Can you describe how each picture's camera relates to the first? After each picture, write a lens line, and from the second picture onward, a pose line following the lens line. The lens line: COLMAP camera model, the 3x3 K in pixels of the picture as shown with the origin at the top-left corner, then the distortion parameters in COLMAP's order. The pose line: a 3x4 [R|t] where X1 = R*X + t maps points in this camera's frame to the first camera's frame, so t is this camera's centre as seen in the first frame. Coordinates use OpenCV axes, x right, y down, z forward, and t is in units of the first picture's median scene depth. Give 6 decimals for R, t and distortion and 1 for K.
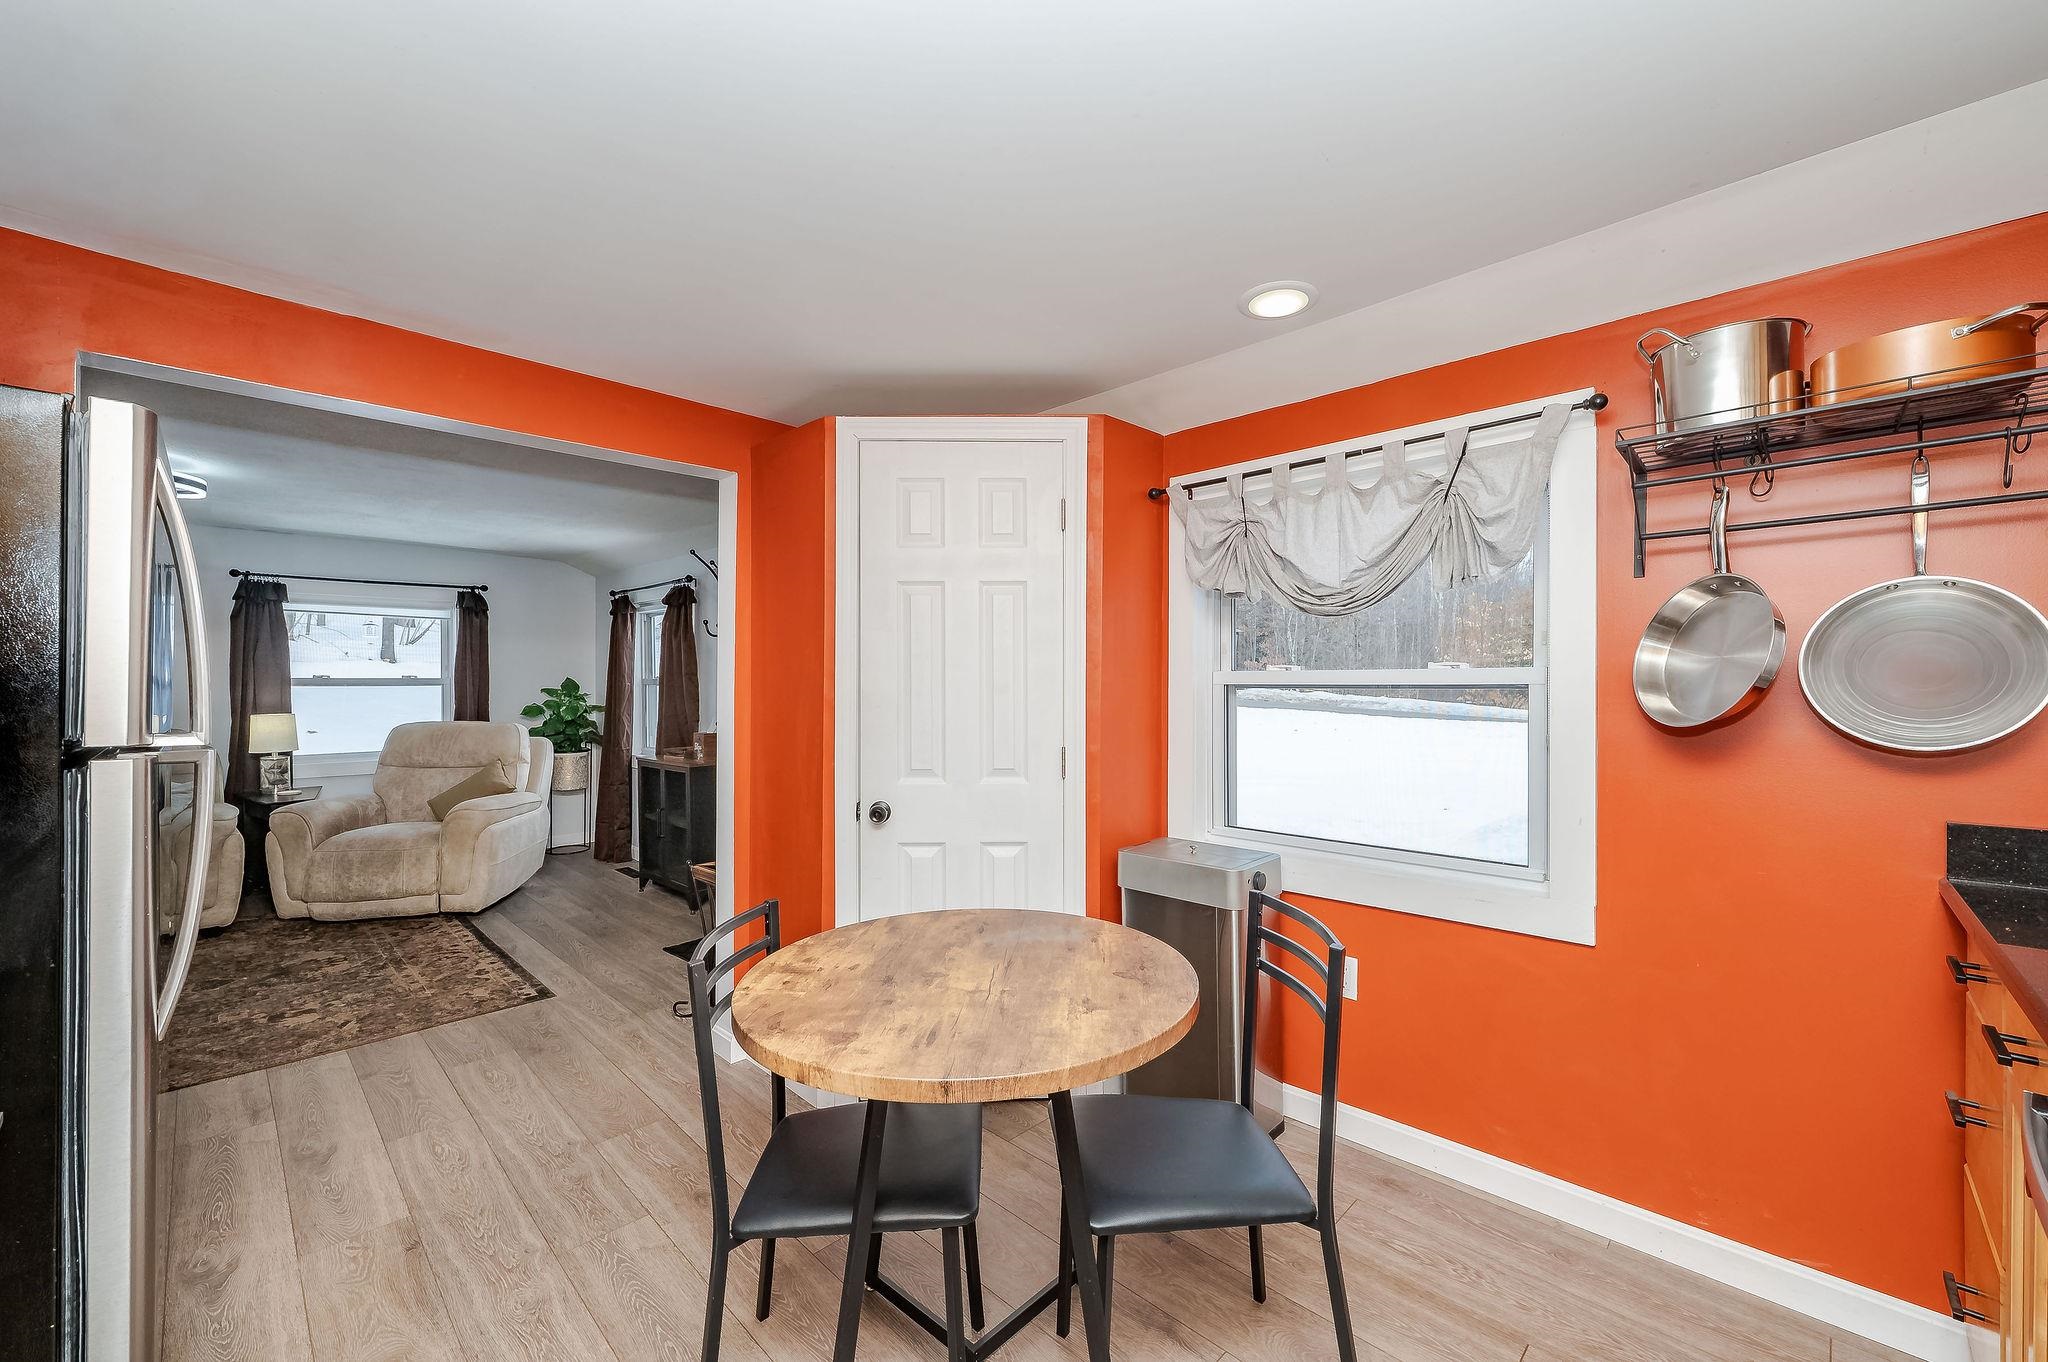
lens RADIAL K [[818.5, 0, 1024.0], [0, 818.5, 681.0], [0, 0, 1]] dist [0.005649, 0.000085]
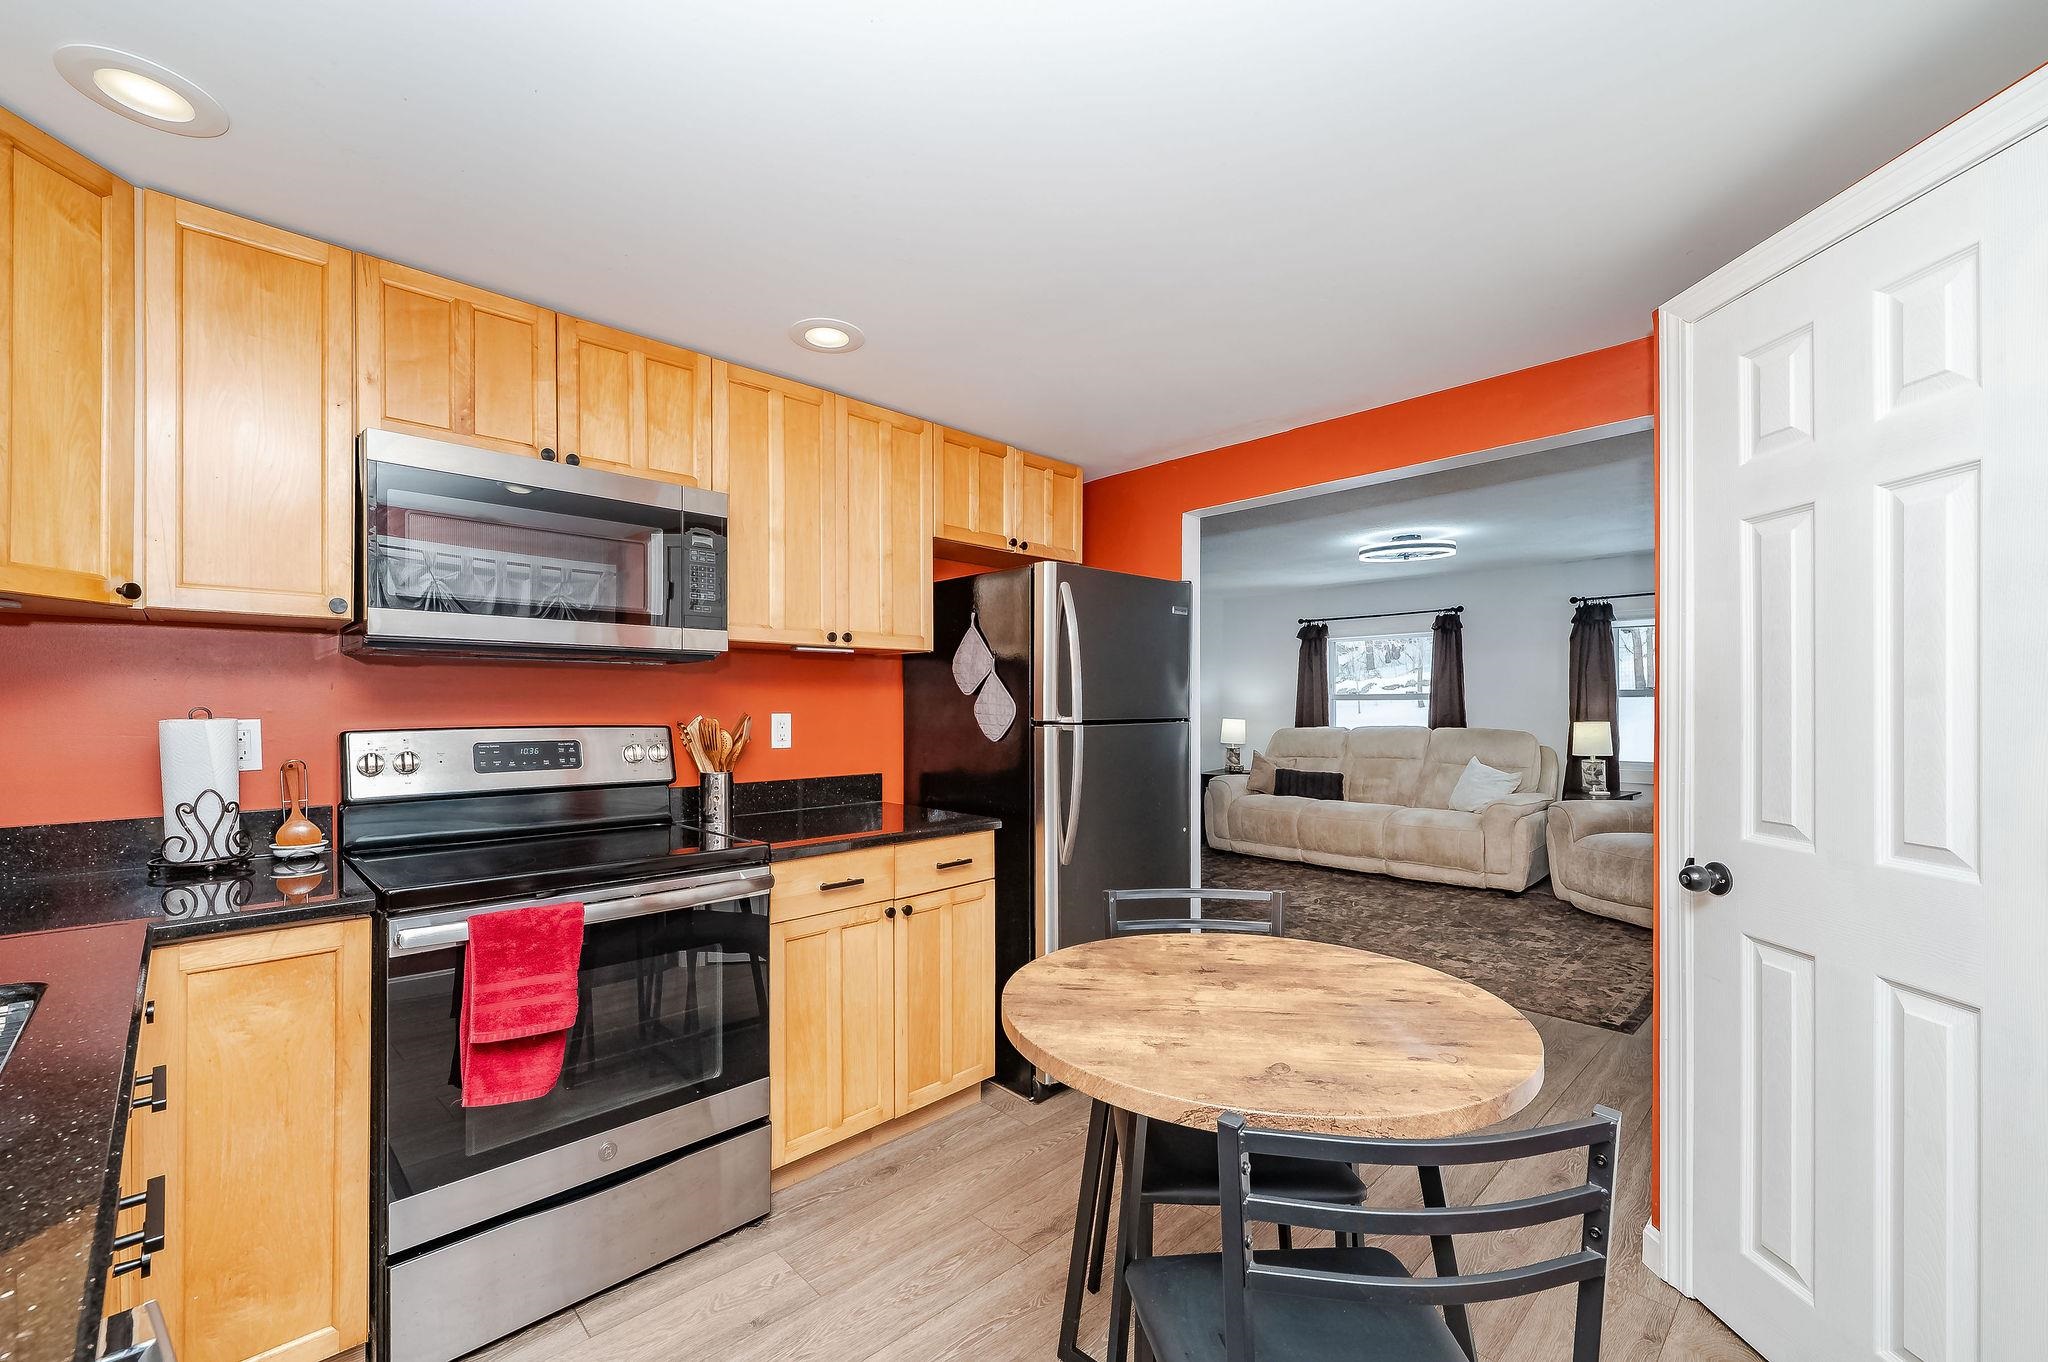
lens RADIAL K [[832.4, 0, 987.7], [0, 832.4, 707.8], [0, 0, 1]] dist [-0.001185, -0.000106]
pose [[-0.047057, 0.006576, -0.998871, 0.389622], [0.007429, 0.999953, 0.006233, 0.011516], [0.998865, -0.007127, -0.047104, 0.341408]]
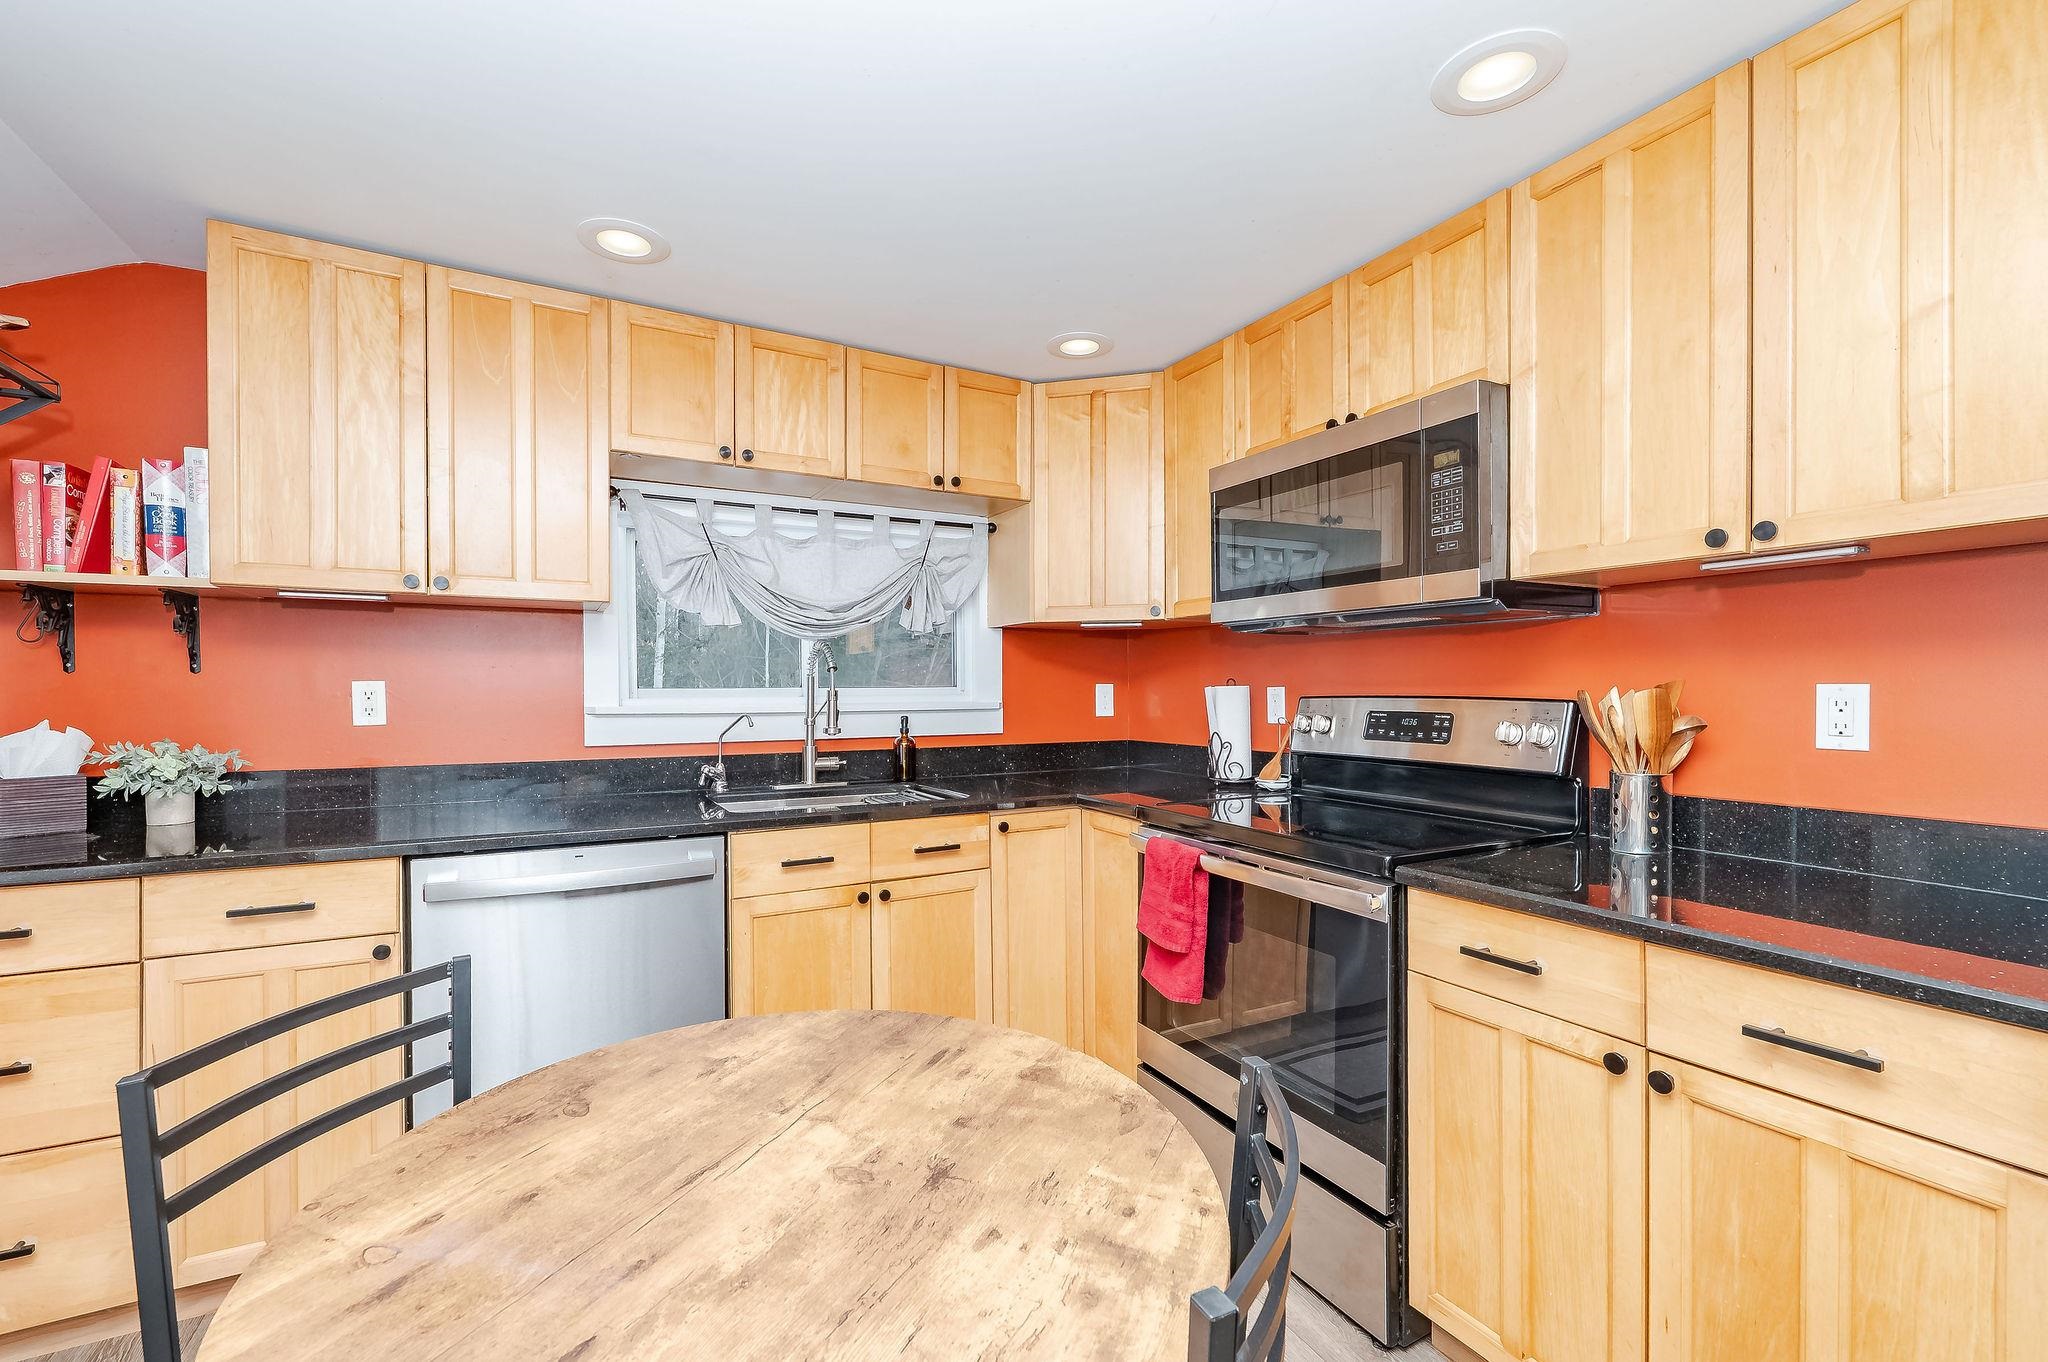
lens RADIAL K [[856.6, 0, 1021.4], [0, 856.6, 700.1], [0, 0, 1]] dist [0.000231, -0.000316]
pose [[-0.952479, 0.002367, 0.304595, -0.169401], [0.005323, 0.999946, 0.008875, 0.023184], [-0.304558, 0.010075, -0.952440, 0.661377]]
